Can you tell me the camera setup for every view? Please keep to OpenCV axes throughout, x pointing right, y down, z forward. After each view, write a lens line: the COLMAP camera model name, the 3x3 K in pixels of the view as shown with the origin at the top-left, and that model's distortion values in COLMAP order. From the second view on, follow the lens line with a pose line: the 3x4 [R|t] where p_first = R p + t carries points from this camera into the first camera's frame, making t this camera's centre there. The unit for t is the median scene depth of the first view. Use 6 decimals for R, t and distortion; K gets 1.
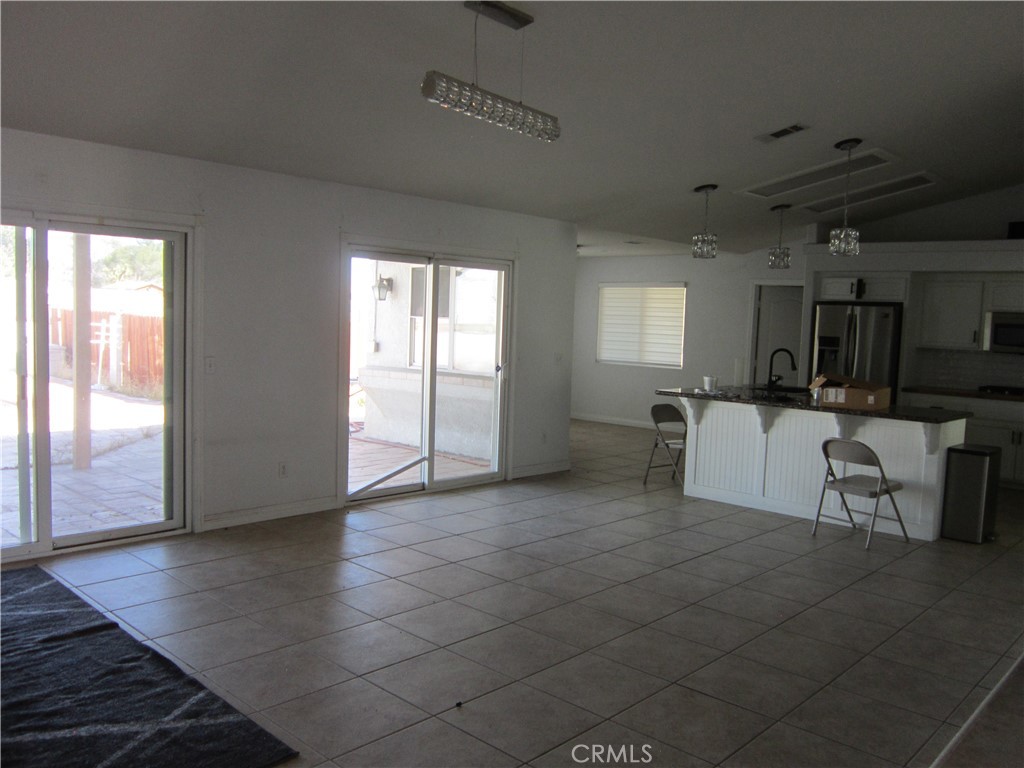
lens RADIAL K [[841.0, 0, 516.9], [0, 841.0, 384.0], [0, 0, 1]] dist [-0.035698, 0.003163]
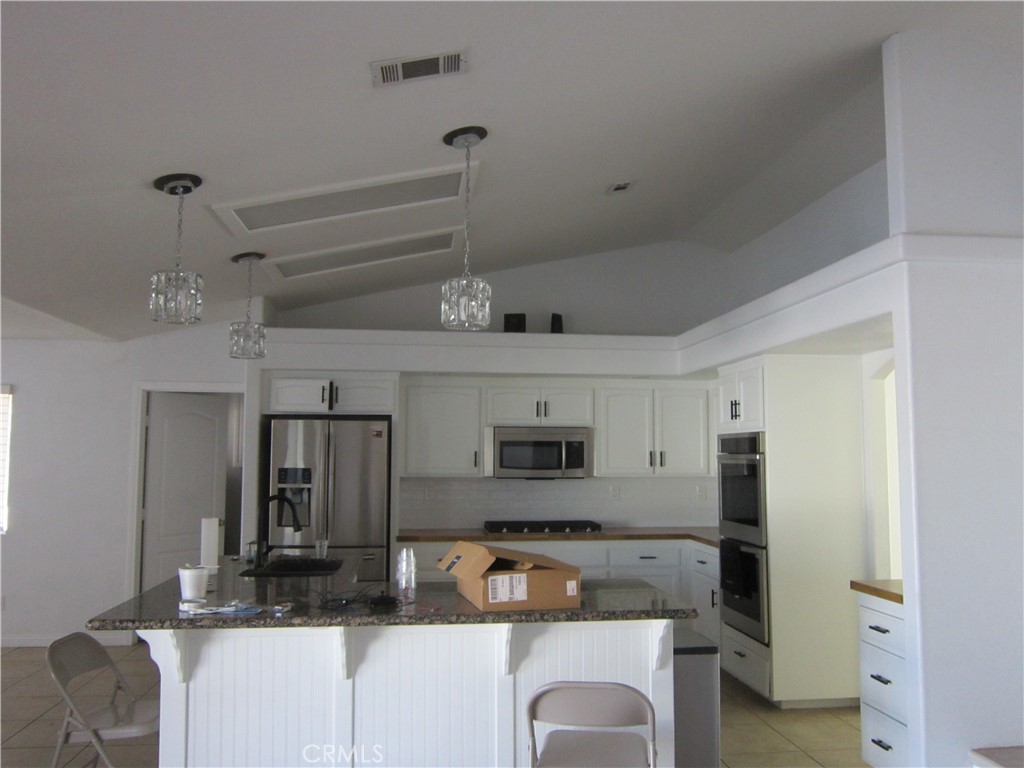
lens RADIAL K [[841.0, 0, 510.9], [0, 841.0, 386.2], [0, 0, 1]] dist [-0.035698, 0.003163]
pose [[0.661259, 0.025113, 0.749737, -0.007673], [0.081009, 0.991204, -0.104650, -0.041093], [-0.745771, 0.129937, 0.653409, 0.478872]]
